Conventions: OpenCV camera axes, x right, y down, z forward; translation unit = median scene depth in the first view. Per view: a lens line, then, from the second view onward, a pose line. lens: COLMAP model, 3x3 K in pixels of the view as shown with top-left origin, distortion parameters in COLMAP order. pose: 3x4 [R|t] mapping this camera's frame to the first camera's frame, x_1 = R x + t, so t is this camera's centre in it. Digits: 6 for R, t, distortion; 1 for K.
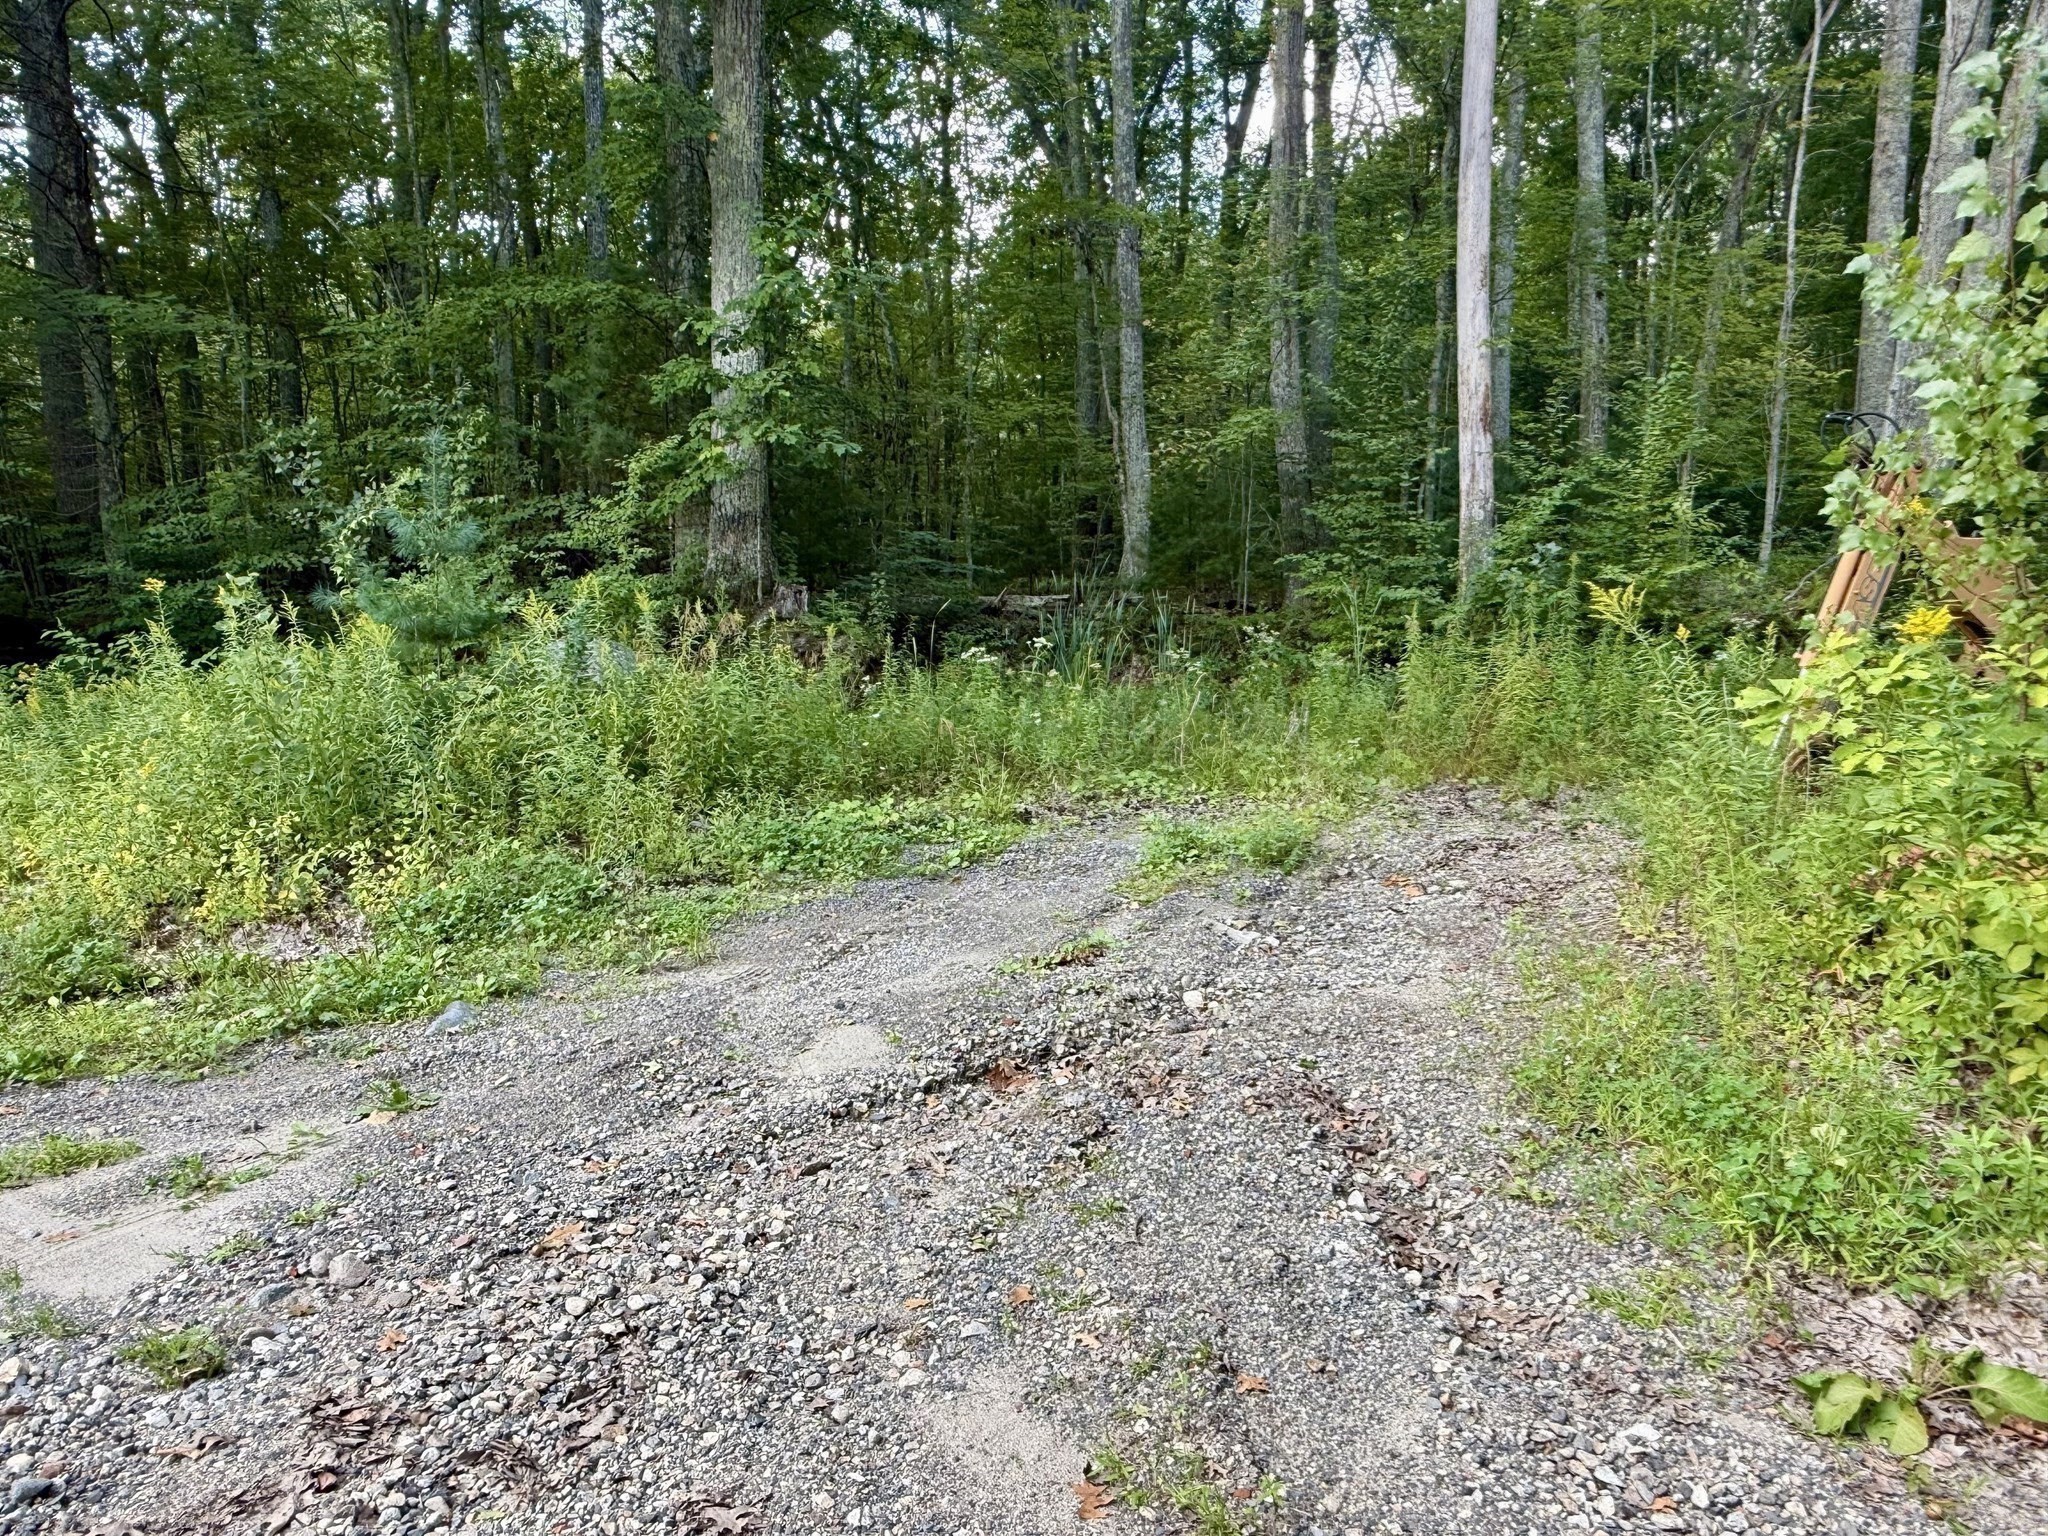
lens RADIAL K [[1400.0, 0, 1018.2], [0, 1400.0, 778.8], [0, 0, 1]] dist [-0.005915, 0.005134]
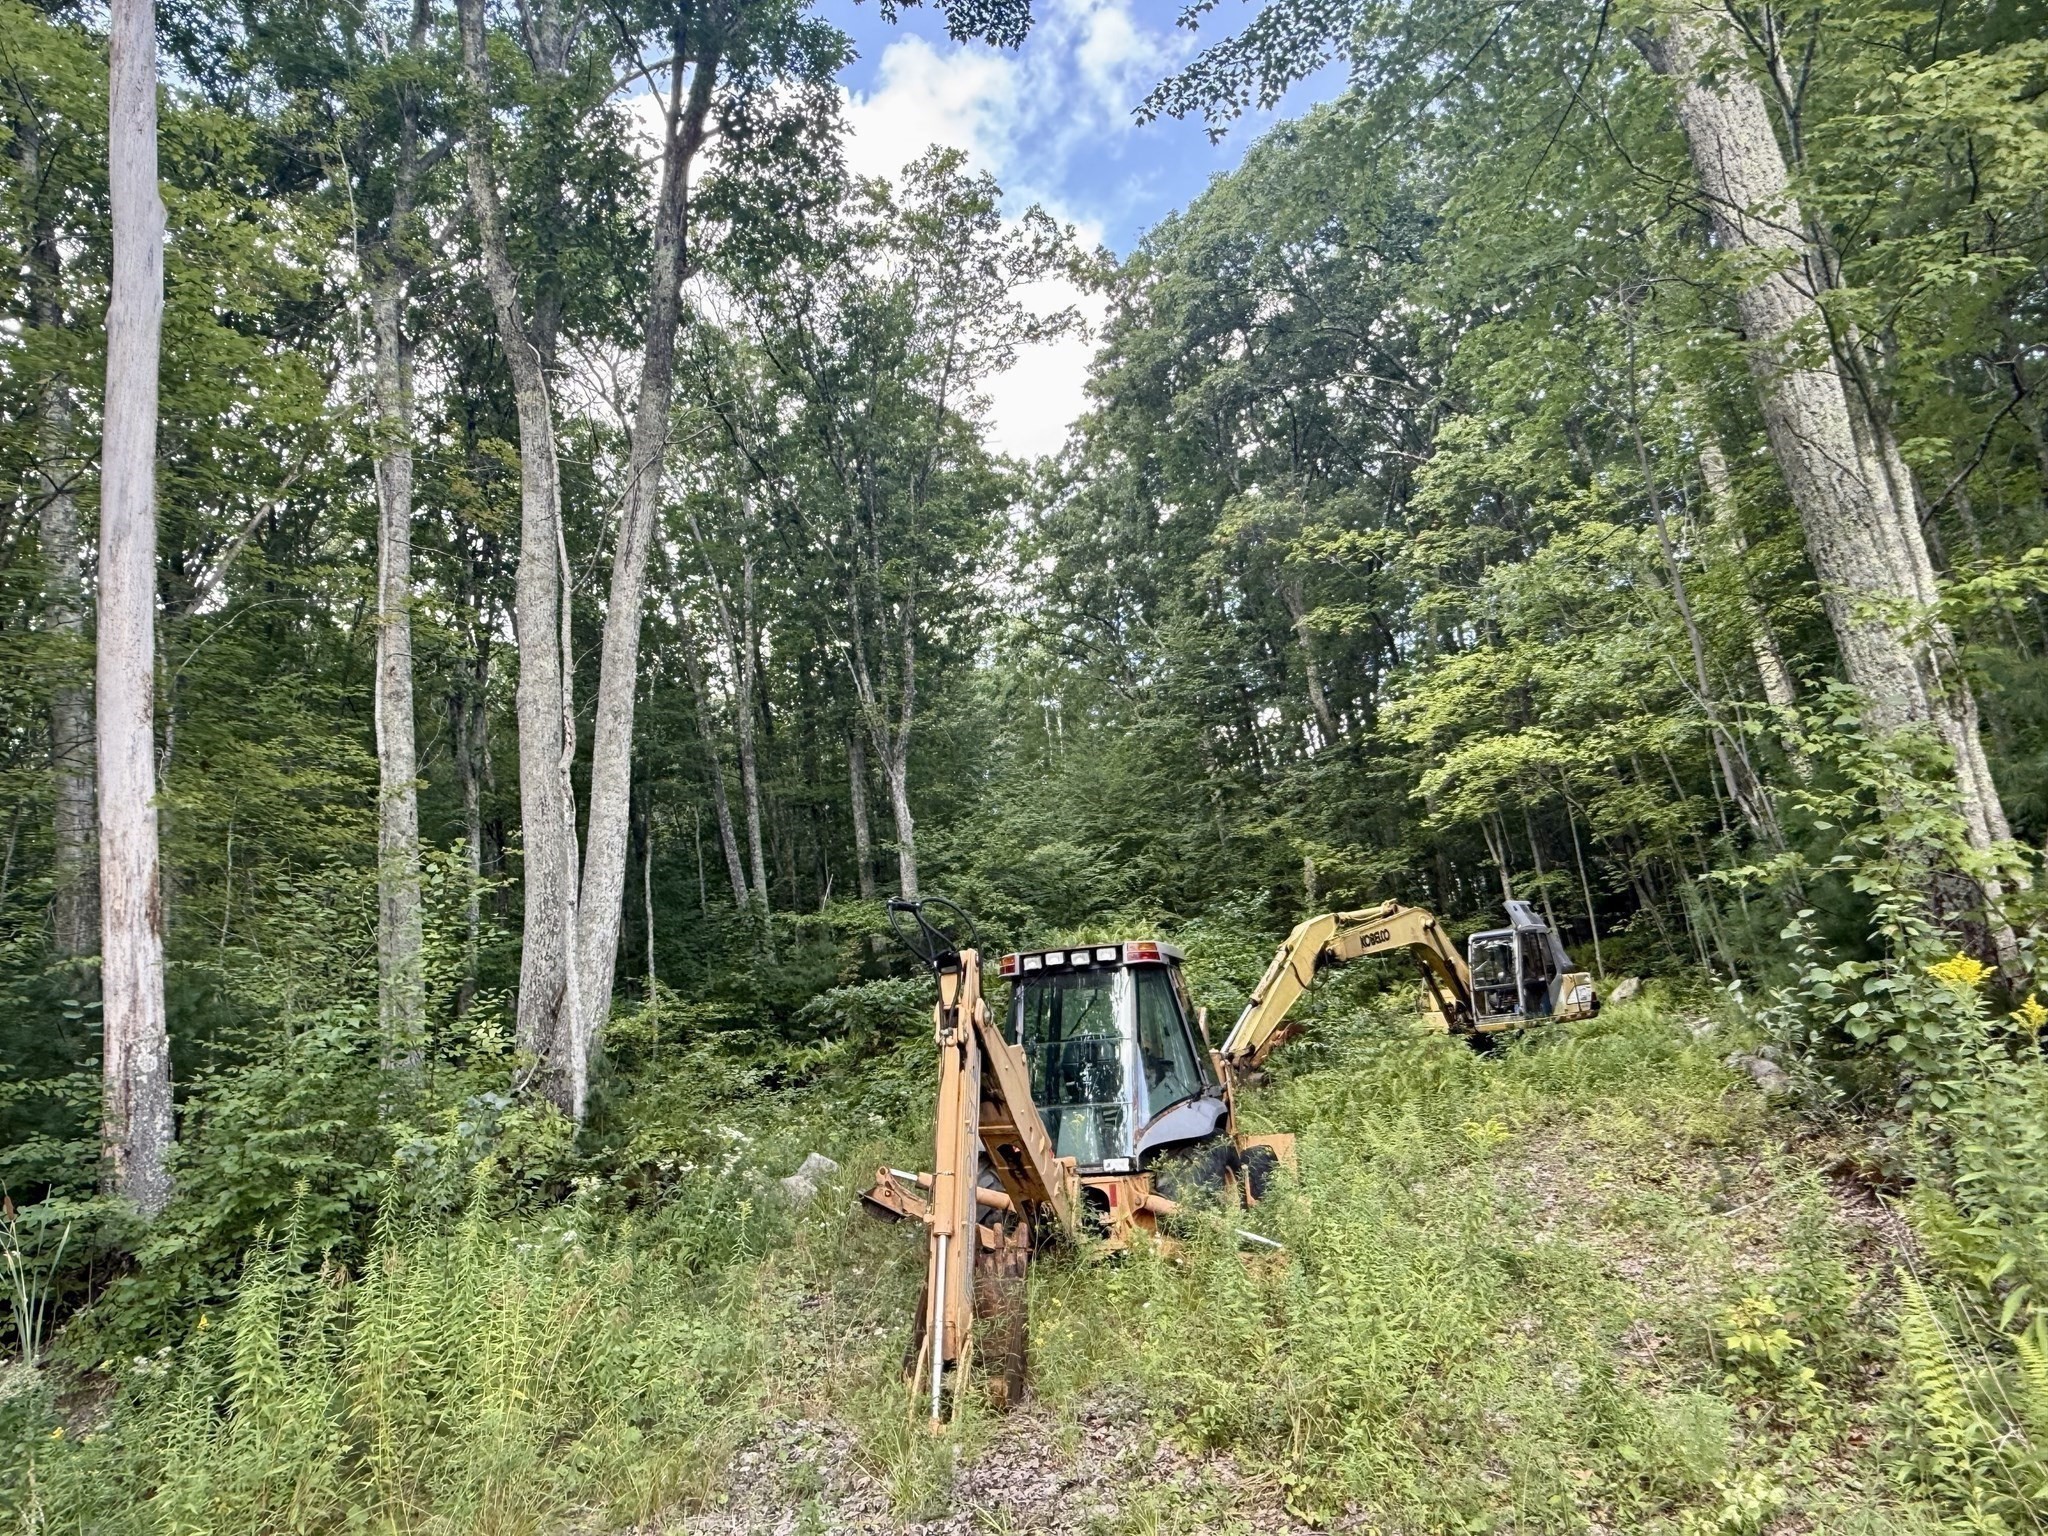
lens RADIAL K [[1400.0, 0, 1025.4], [0, 1400.0, 765.8], [0, 0, 1]] dist [-0.005915, 0.005134]
pose [[0.450003, 0.129730, 0.883554, -0.159933], [0.215177, 0.944490, -0.248269, -0.200465], [-0.866716, 0.301842, 0.397108, 0.995510]]
